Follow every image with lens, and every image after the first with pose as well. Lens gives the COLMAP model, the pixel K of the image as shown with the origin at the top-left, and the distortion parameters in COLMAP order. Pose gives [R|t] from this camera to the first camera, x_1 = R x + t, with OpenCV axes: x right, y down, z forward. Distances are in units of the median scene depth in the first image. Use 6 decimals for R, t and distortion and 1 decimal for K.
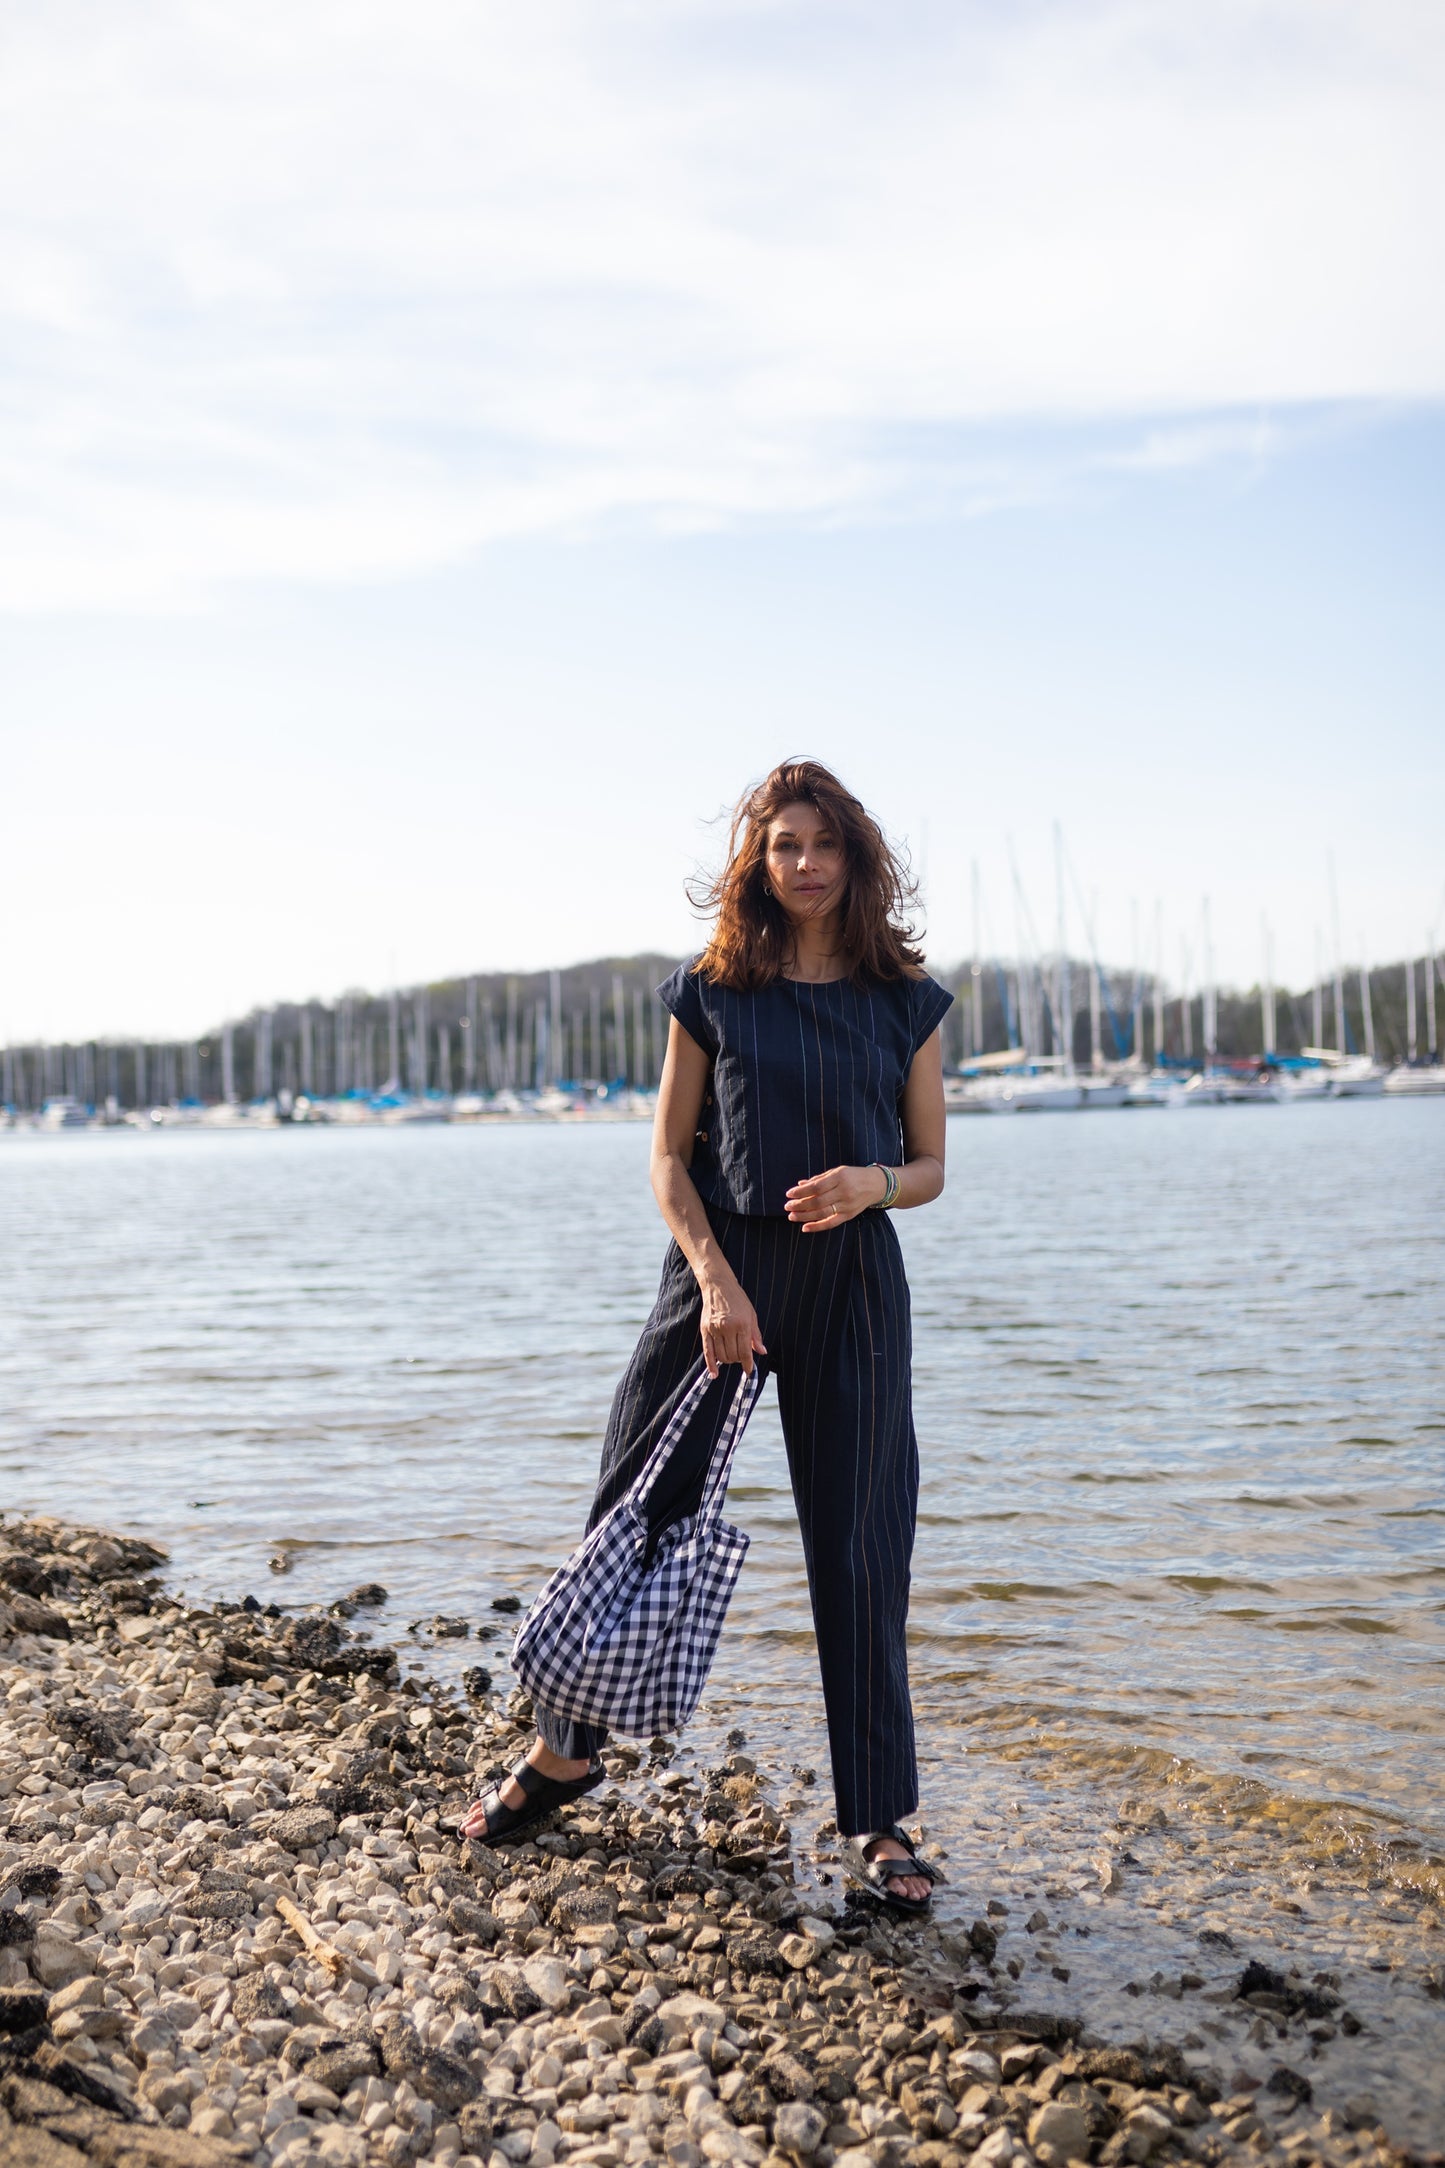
lens RADIAL K [[2025.9, 0, 720.2], [0, 2025.9, 1083.7], [0, 0, 1]] dist [-0.001651, 0.004232]
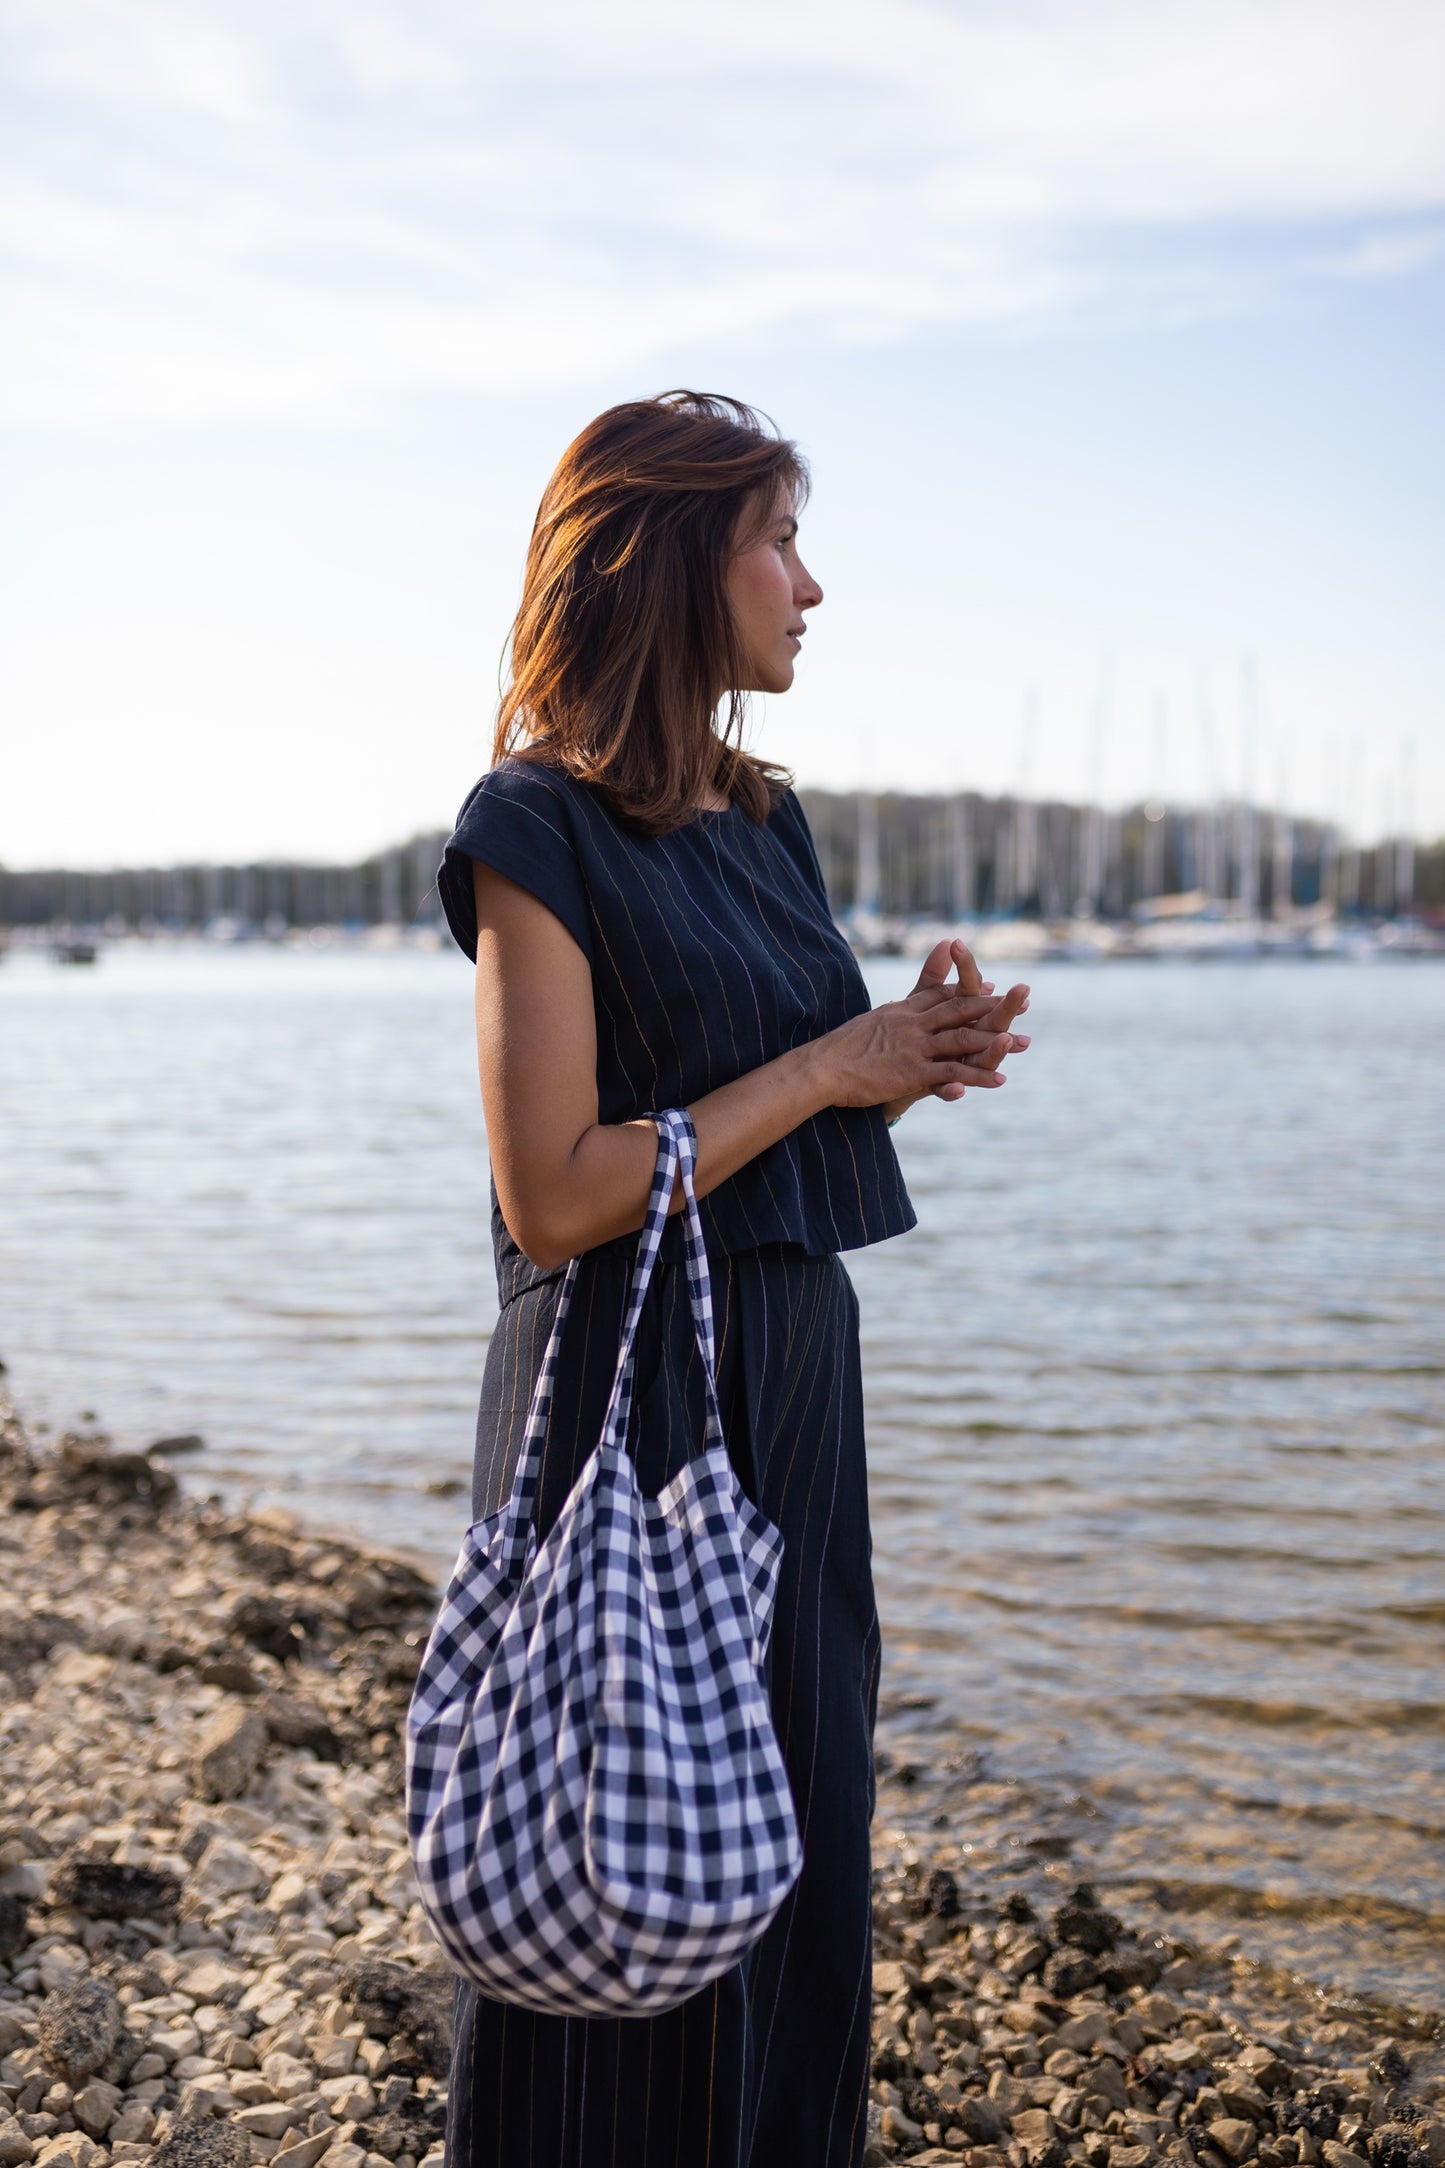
lens RADIAL K [[2060.9, 0, 722.6], [0, 2060.9, 1084.3], [0, 0, 1]] dist [0.007204, 0.011750]
pose [[0.996578, 0.035916, -0.074441, -0.196188], [-0.029855, 0.996268, 0.080991, -0.037032], [0.077072, -0.078492, 0.993931, 0.425771]]
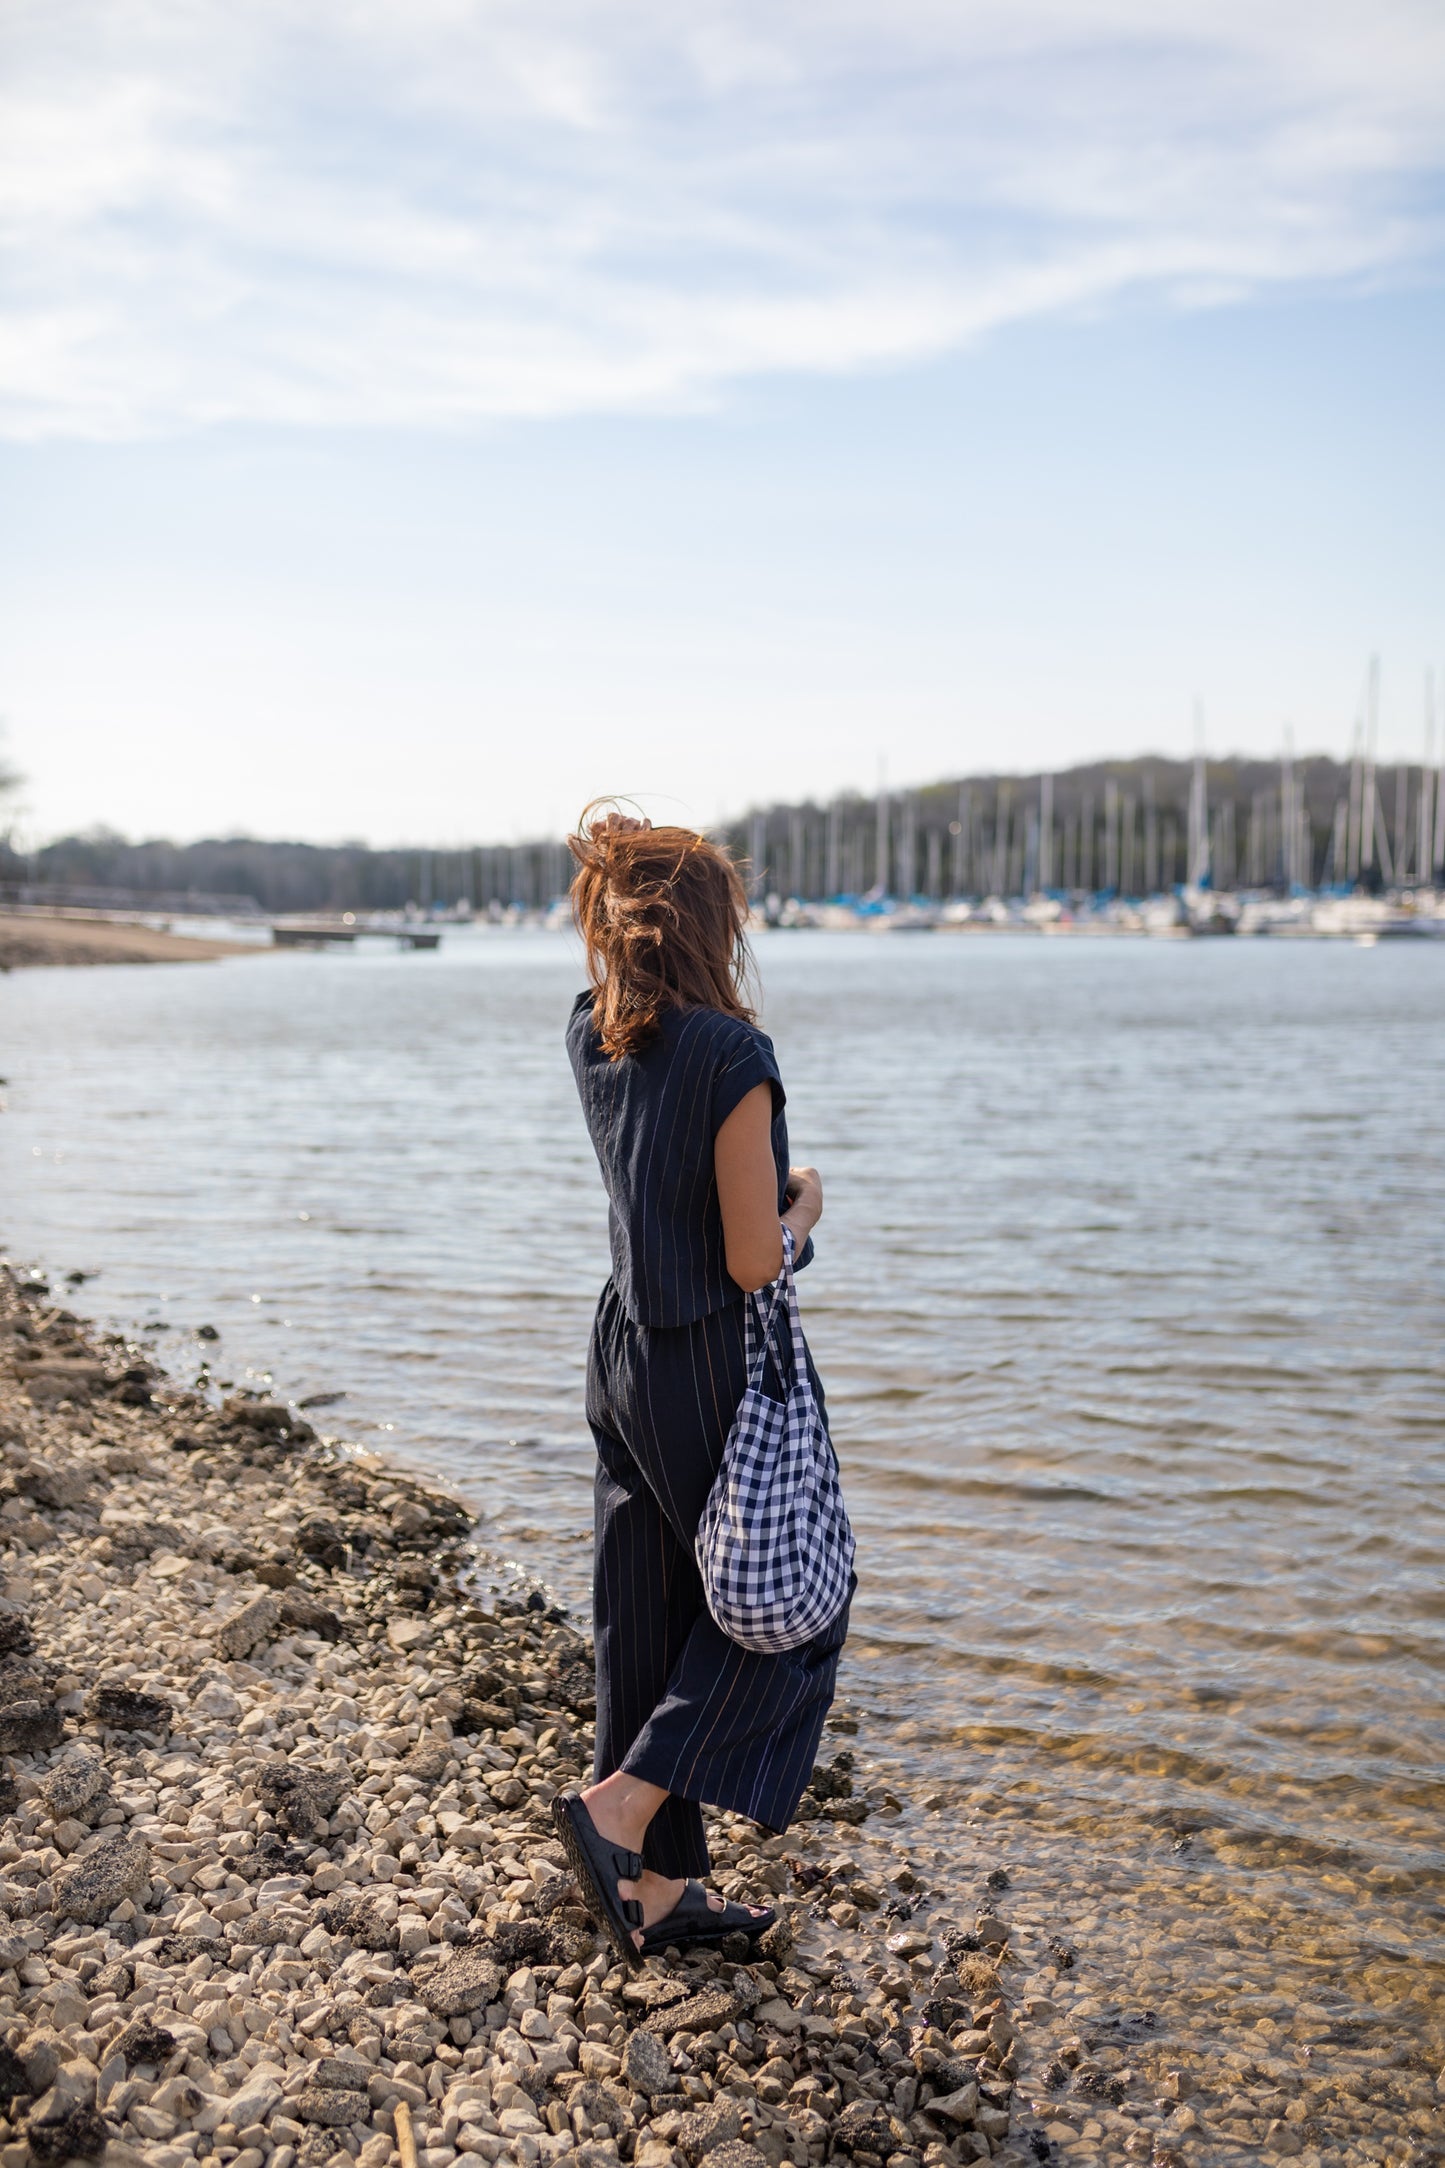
lens RADIAL K [[2041.6, 0, 730.2], [0, 2041.6, 1042.4], [0, 0, 1]] dist [-0.006142, 0.003406]
pose [[0.972406, 0.033719, -0.230847, 0.100275], [-0.016178, 0.996864, 0.077464, -0.116662], [0.232735, -0.071592, 0.969901, 0.182478]]
